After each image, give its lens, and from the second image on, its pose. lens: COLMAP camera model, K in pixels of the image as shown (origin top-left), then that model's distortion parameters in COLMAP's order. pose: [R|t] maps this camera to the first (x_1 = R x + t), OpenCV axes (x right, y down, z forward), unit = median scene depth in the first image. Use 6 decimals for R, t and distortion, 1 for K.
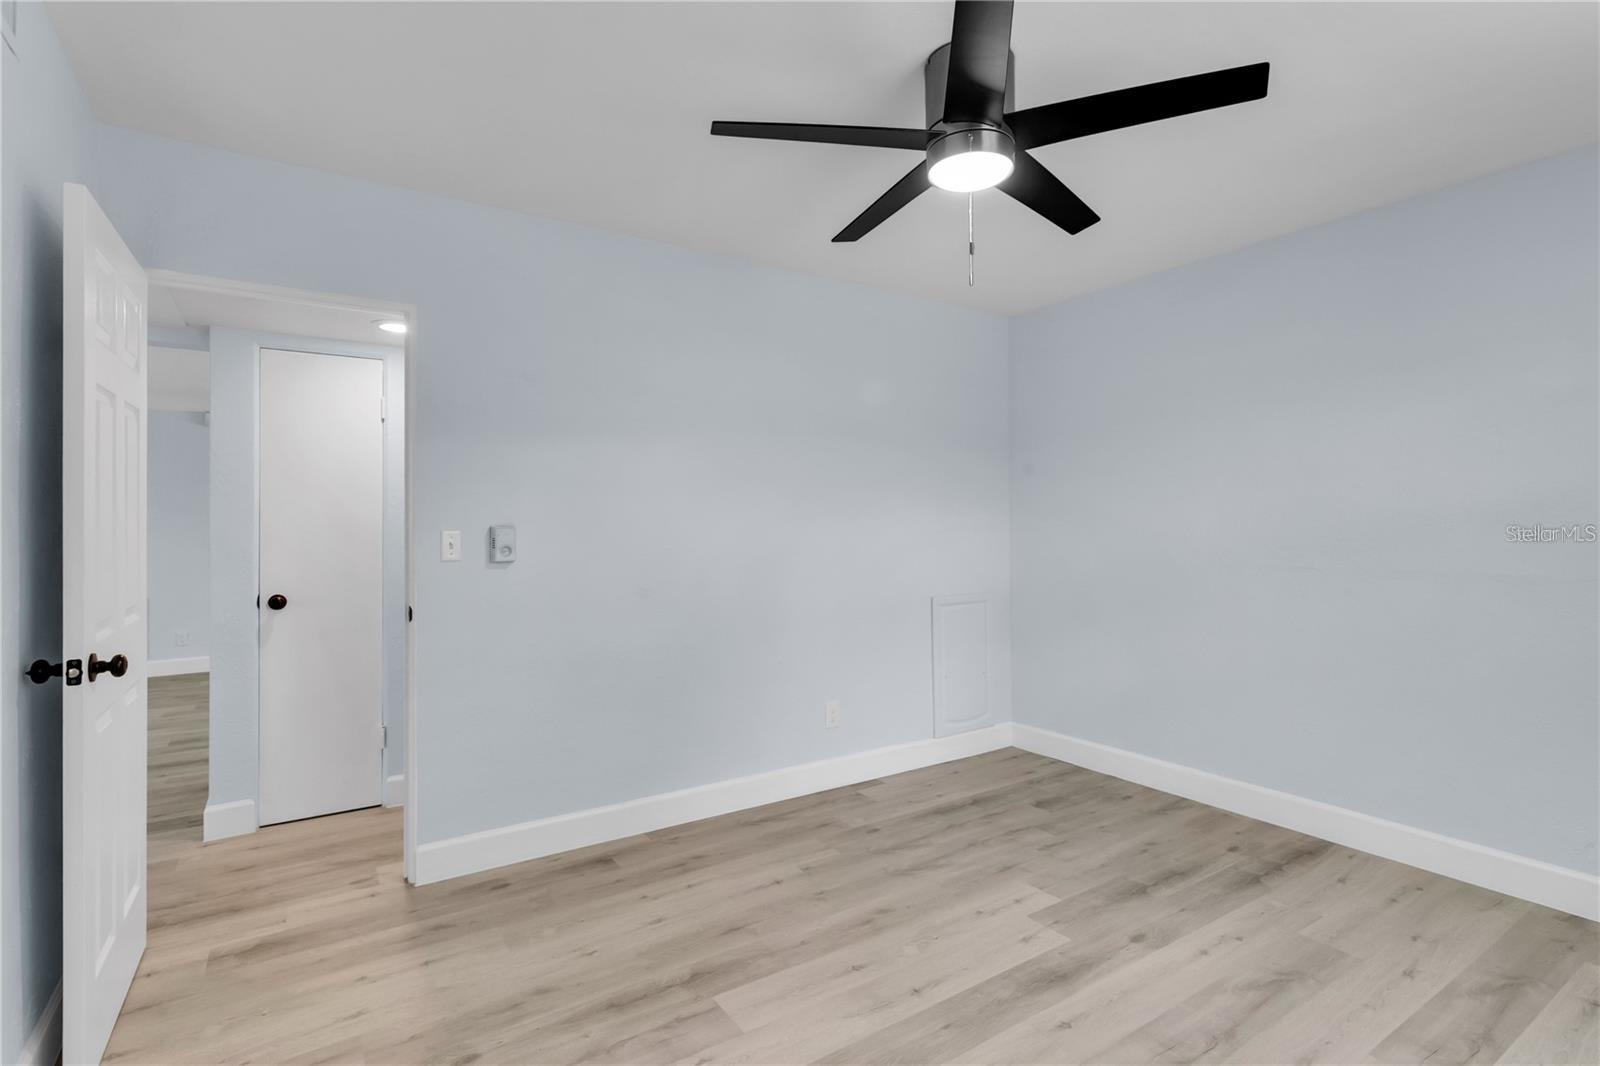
lens RADIAL K [[771.9, 0, 806.7], [0, 771.9, 527.9], [0, 0, 1]] dist [0.001690, 0.000022]
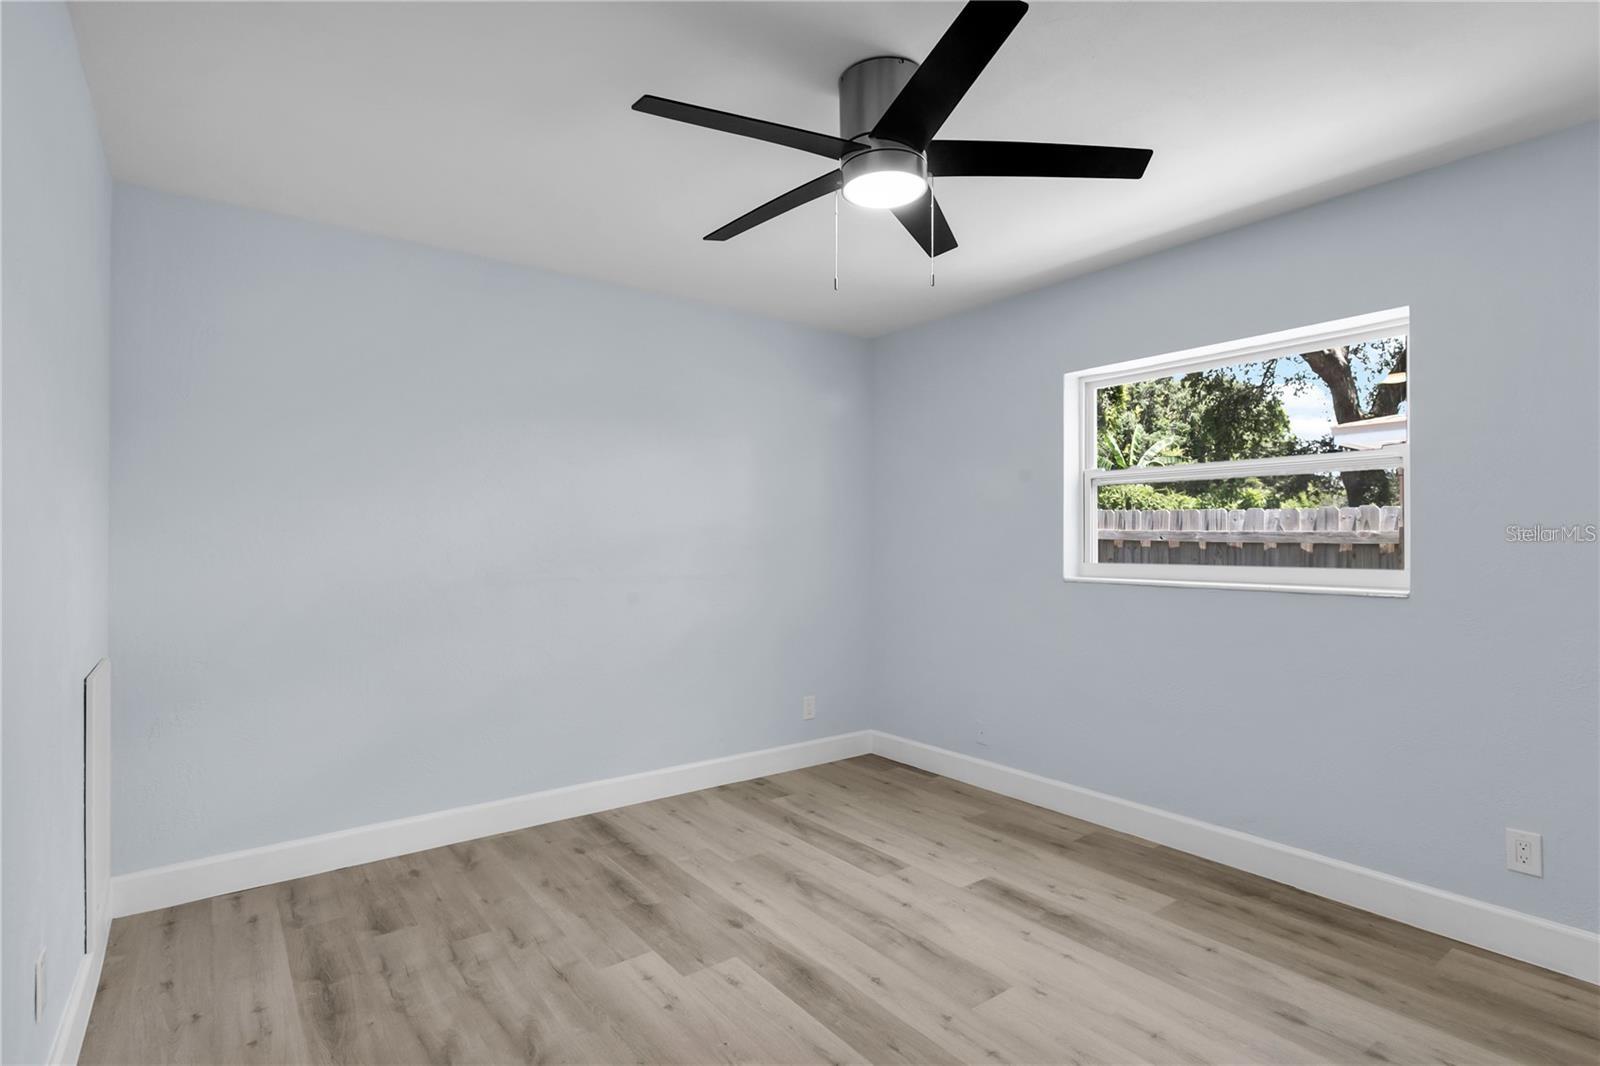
lens RADIAL K [[790.5, 0, 813.9], [0, 790.5, 535.6], [0, 0, 1]] dist [0.004502, 0.000298]
pose [[-0.064125, 0.009545, 0.997896, -0.550596], [0.001193, 0.999954, -0.009488, 0.003670], [-0.997941, 0.000582, -0.064134, 0.783527]]
